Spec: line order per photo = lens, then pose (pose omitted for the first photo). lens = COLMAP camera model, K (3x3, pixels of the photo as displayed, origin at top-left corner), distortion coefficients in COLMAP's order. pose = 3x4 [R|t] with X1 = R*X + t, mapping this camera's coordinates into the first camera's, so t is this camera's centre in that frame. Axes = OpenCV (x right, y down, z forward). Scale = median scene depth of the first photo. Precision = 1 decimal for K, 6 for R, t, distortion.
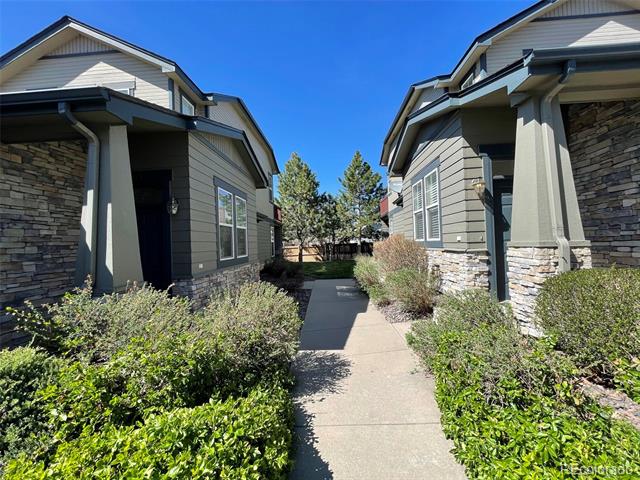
lens RADIAL K [[255.6, 0, 316.1], [0, 255.6, 241.1], [0, 0, 1]] dist [-0.000974, 0.000012]
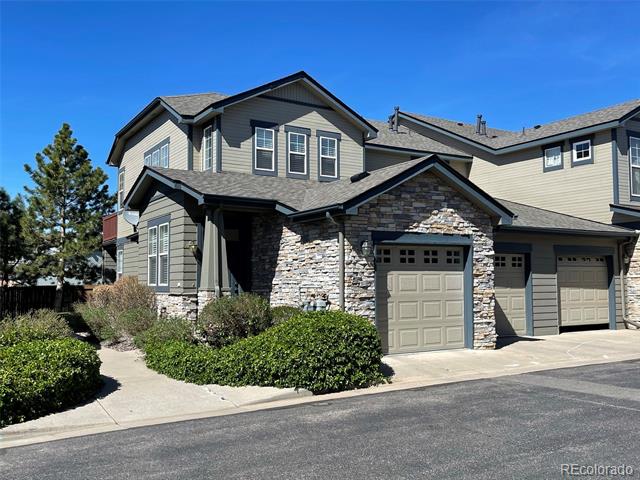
lens RADIAL K [[599.3, 0, 320.0], [0, 599.3, 240.0], [0, 0, 1]] dist [0.042782, -0.010139]
pose [[0.813665, 0.071998, 0.576858, -0.423080], [-0.029972, 0.996177, -0.082057, -0.004756], [-0.580561, 0.049478, 0.812712, -1.276846]]
